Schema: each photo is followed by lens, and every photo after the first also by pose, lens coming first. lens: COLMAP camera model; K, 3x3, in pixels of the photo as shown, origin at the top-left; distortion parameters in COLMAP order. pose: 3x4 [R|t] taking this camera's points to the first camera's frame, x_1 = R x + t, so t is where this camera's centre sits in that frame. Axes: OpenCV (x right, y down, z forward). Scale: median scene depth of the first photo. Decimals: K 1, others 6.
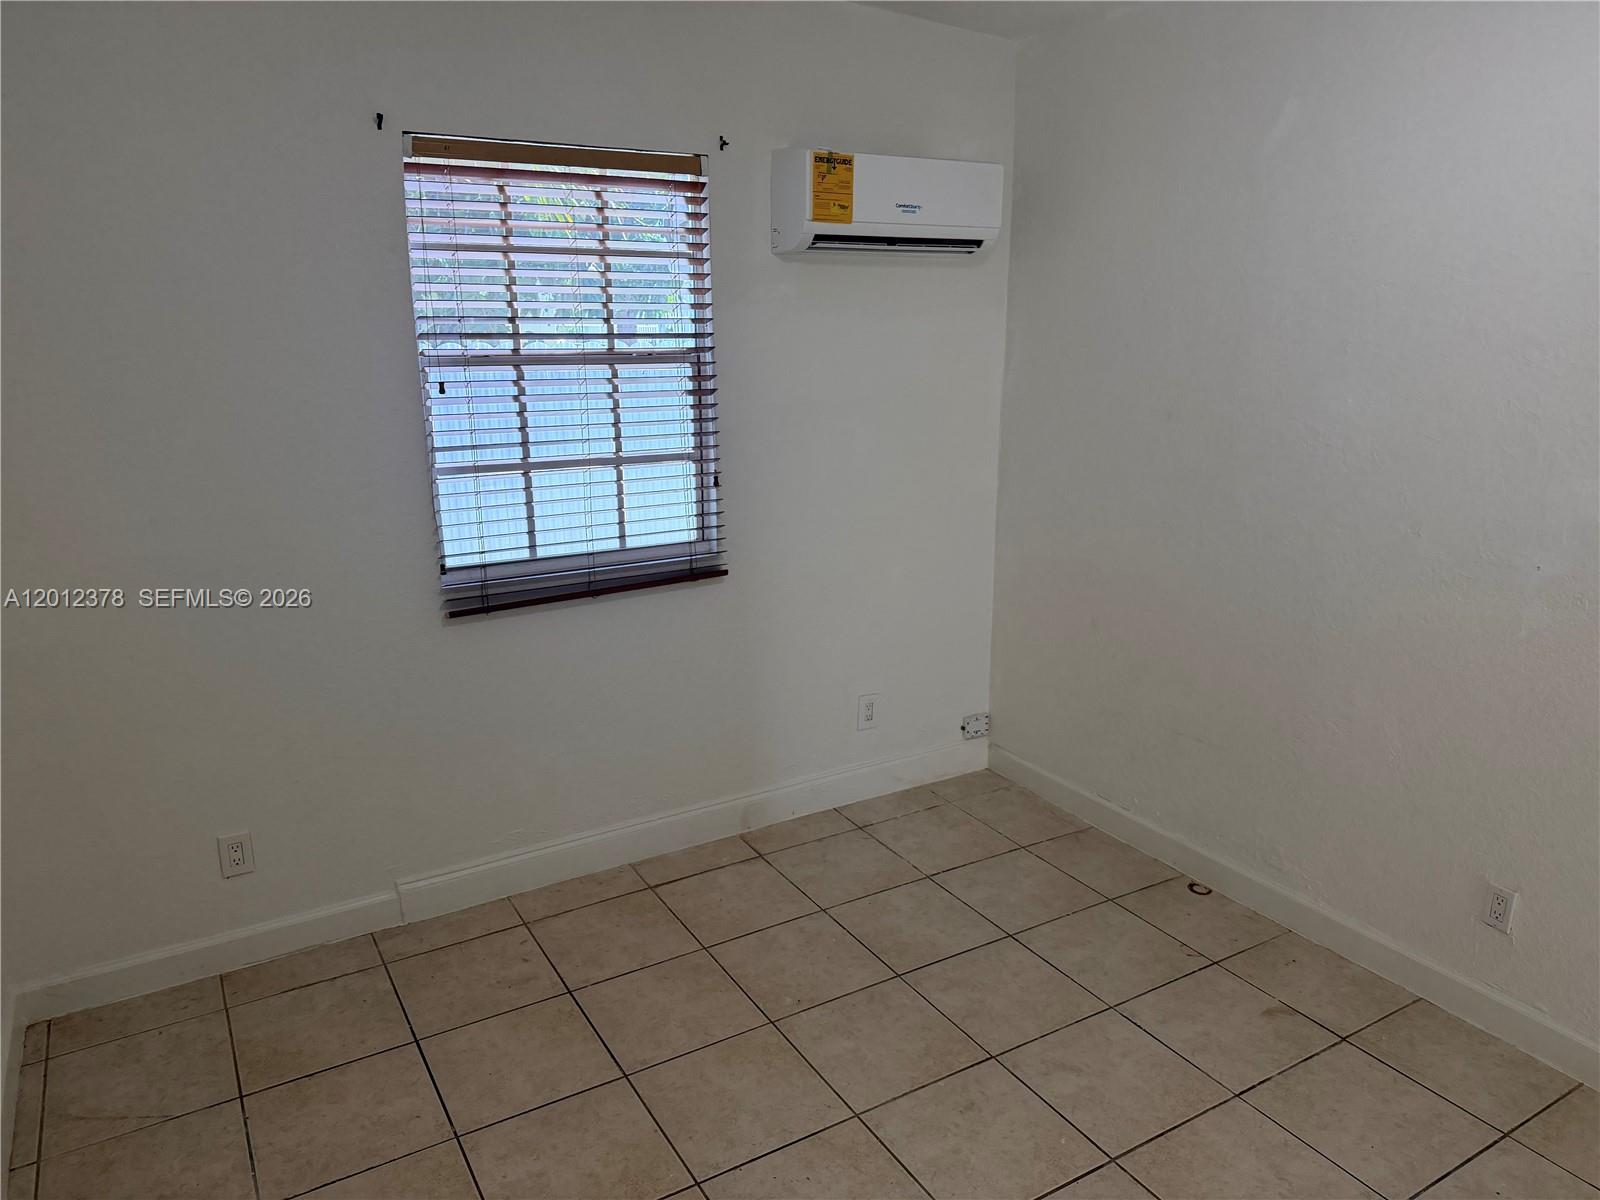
lens RADIAL K [[1109.3, 0, 800.0], [0, 1109.3, 600.0], [0, 0, 1]] dist [0.052058, -0.085403]
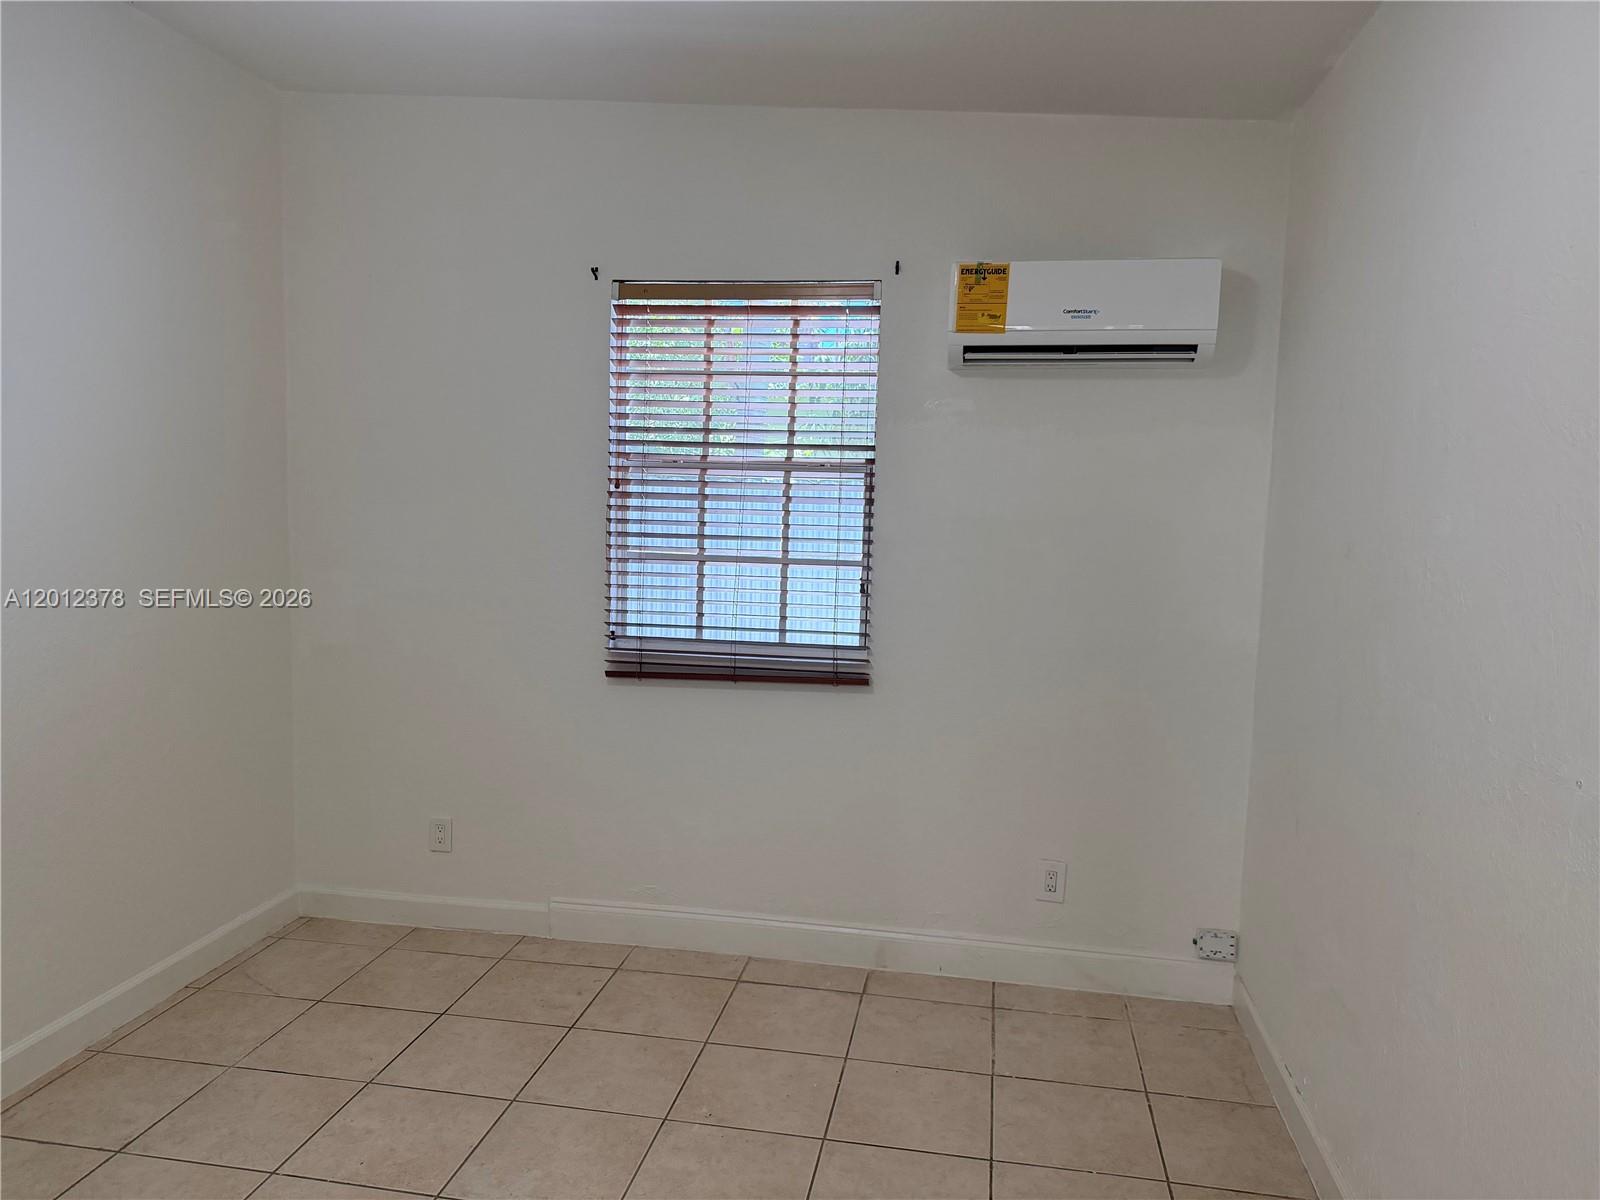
lens RADIAL K [[1128.8, 0, 786.9], [0, 1128.8, 587.2], [0, 0, 1]] dist [0.061680, -0.066966]
pose [[0.750260, 0.080082, -0.656275, 0.567609], [-0.191384, 0.976444, -0.099642, 0.006846], [0.632836, 0.200358, 0.747914, 0.203600]]
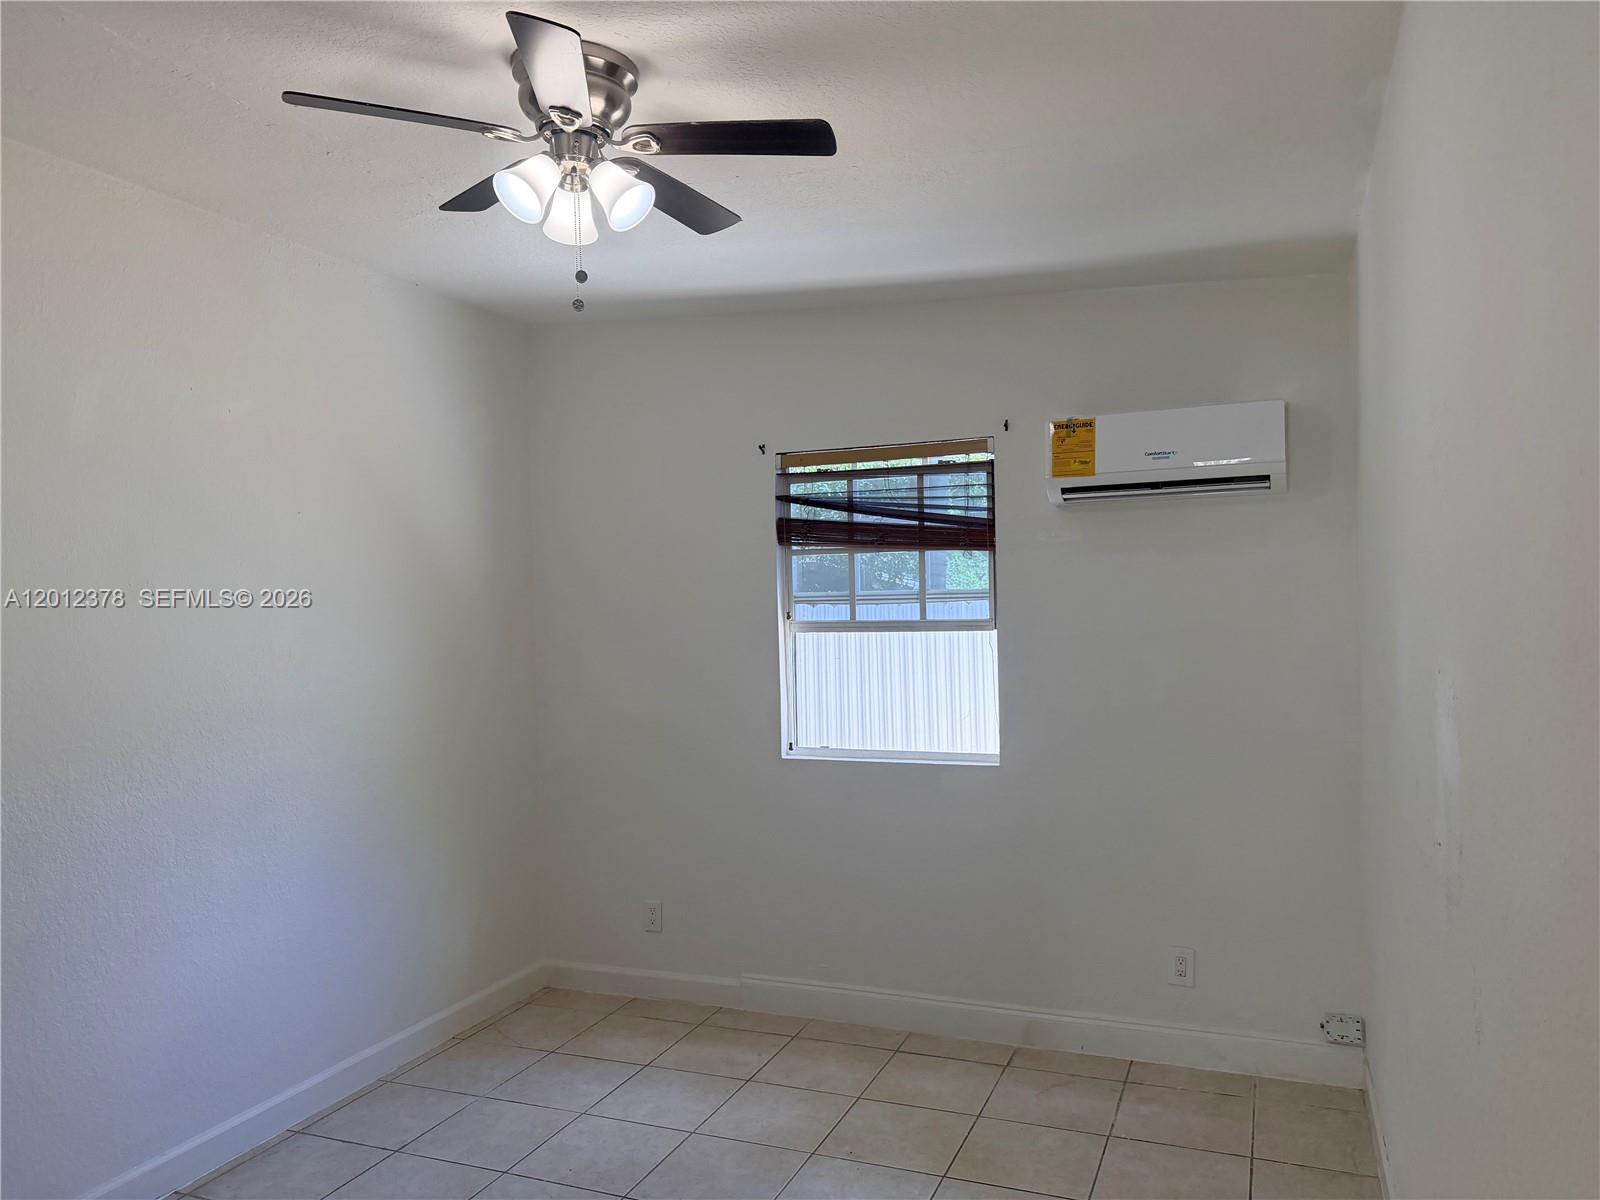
lens RADIAL K [[1095.2, 0, 800.0], [0, 1095.2, 600.0], [0, 0, 1]] dist [0.159217, -0.260342]
pose [[0.597313, -0.015802, -0.801853, 0.763844], [-0.181200, 0.971295, -0.154120, 0.006101], [0.781271, 0.237354, 0.577304, 0.165325]]
